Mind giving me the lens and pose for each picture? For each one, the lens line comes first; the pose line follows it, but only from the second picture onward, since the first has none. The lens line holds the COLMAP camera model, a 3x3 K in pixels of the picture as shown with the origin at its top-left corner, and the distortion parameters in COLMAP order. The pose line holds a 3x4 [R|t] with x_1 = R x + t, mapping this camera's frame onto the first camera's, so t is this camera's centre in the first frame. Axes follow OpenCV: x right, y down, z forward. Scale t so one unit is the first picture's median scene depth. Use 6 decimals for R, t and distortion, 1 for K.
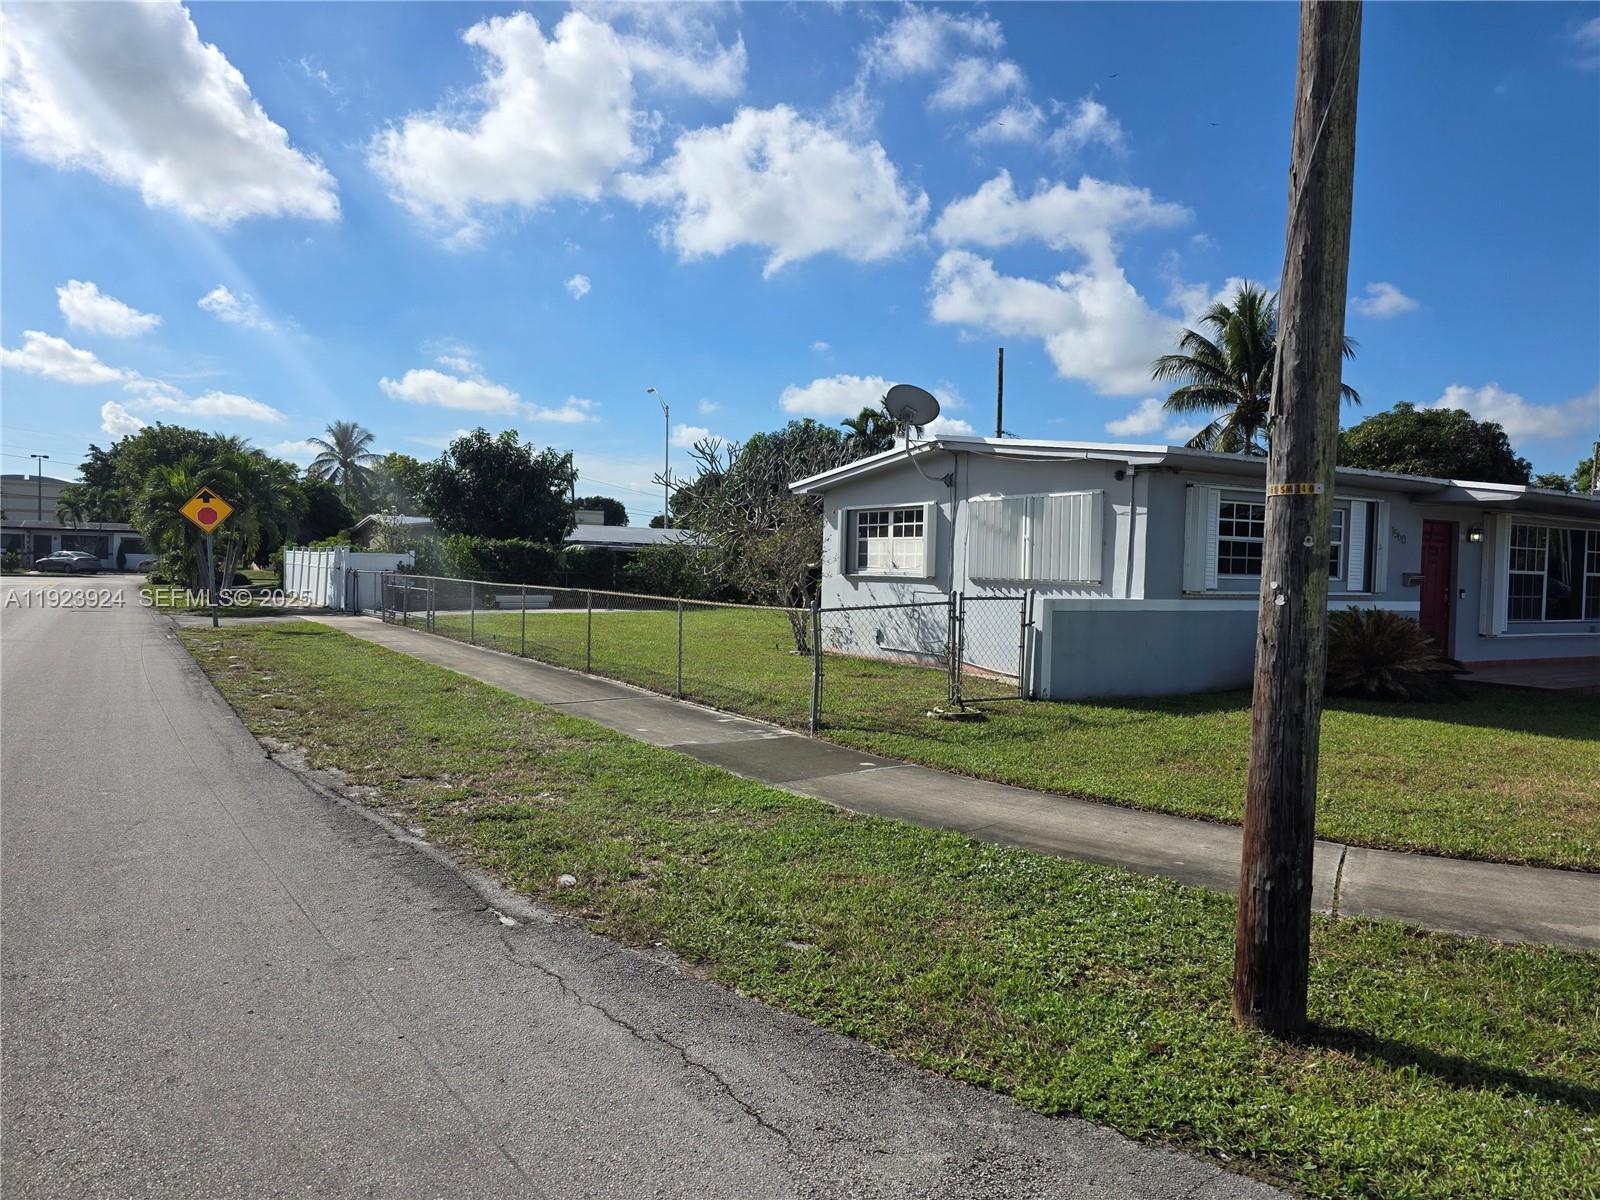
lens RADIAL K [[1072.5, 0, 793.3], [0, 1072.5, 601.0], [0, 0, 1]] dist [0.068884, -0.052034]
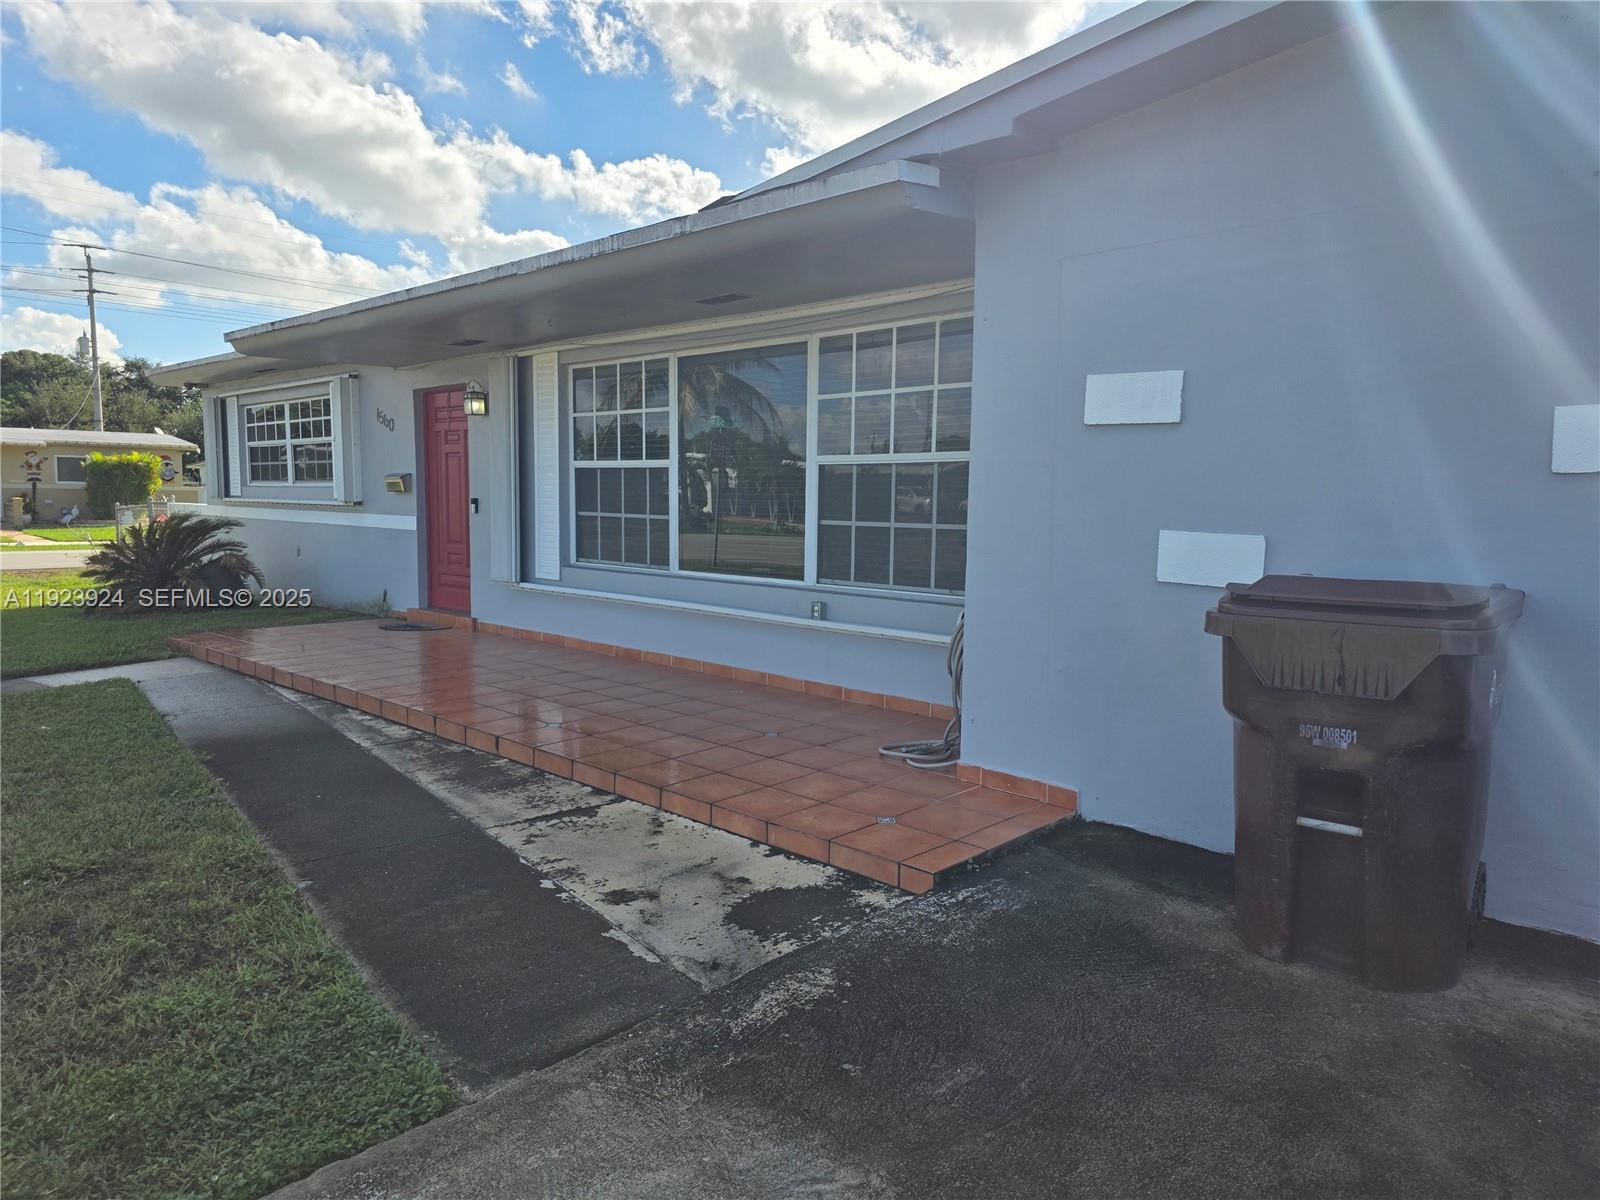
lens RADIAL K [[1072.5, 0, 803.2], [0, 1072.5, 613.3], [0, 0, 1]] dist [0.068884, -0.052034]
pose [[0.240839, 0.094620, -0.965942, 0.452506], [-0.024005, 0.995513, 0.091532, -0.002465], [0.970268, 0.001143, 0.242030, 0.381315]]
